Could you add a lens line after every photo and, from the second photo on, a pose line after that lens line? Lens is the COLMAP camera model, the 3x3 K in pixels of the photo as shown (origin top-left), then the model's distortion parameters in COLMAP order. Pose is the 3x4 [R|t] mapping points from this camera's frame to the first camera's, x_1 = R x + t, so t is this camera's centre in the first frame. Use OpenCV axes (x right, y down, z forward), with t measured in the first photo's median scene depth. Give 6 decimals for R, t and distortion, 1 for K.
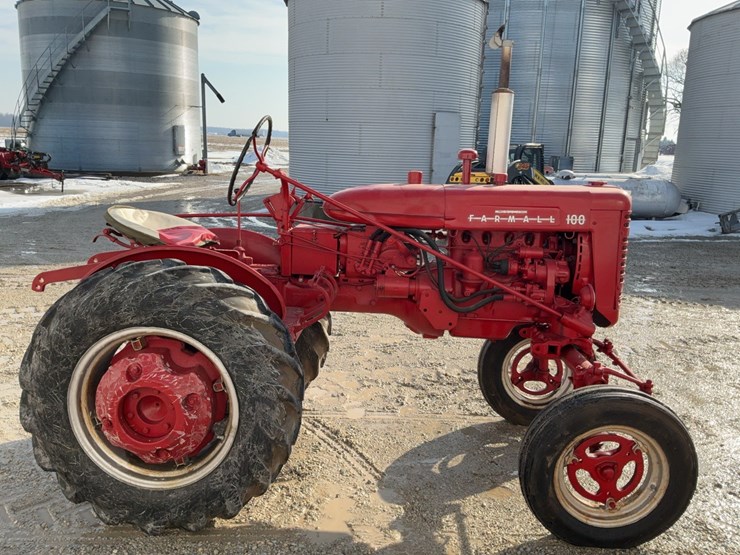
lens RADIAL K [[609.6, 0, 374.6], [0, 609.6, 276.5], [0, 0, 1]] dist [0.090919, -0.185899]
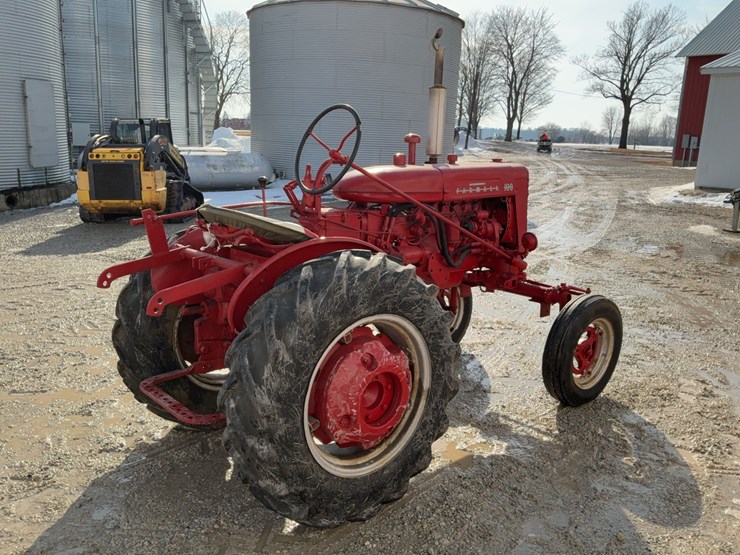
lens RADIAL K [[609.6, 0, 374.6], [0, 609.6, 276.5], [0, 0, 1]] dist [0.090919, -0.185899]
pose [[0.730249, -0.157896, 0.664684, -0.965628], [0.128496, 0.987305, 0.093363, -0.072454], [-0.670988, 0.017231, 0.741268, 0.225474]]
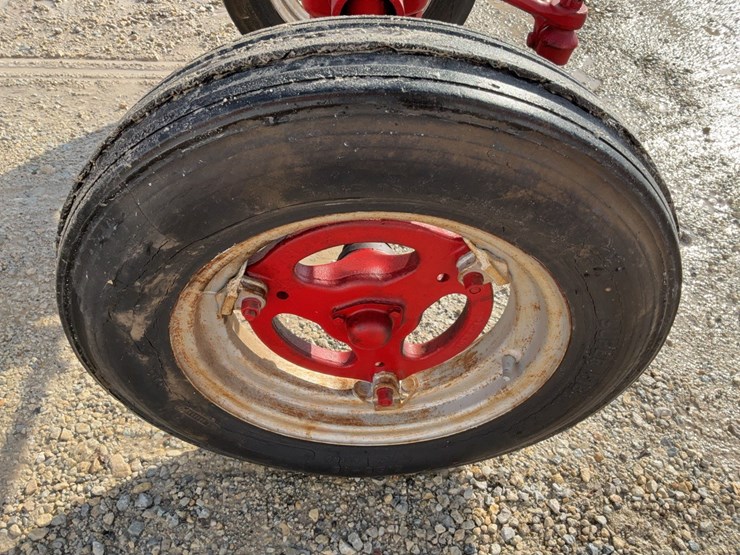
lens RADIAL K [[609.6, 0, 374.6], [0, 609.6, 276.5], [0, 0, 1]] dist [0.090919, -0.185899]
pose [[0.995993, -0.027528, 0.085086, 0.351170], [-0.027857, 0.808611, 0.587684, 0.121901], [-0.084979, -0.587700, 0.804604, 0.764680]]
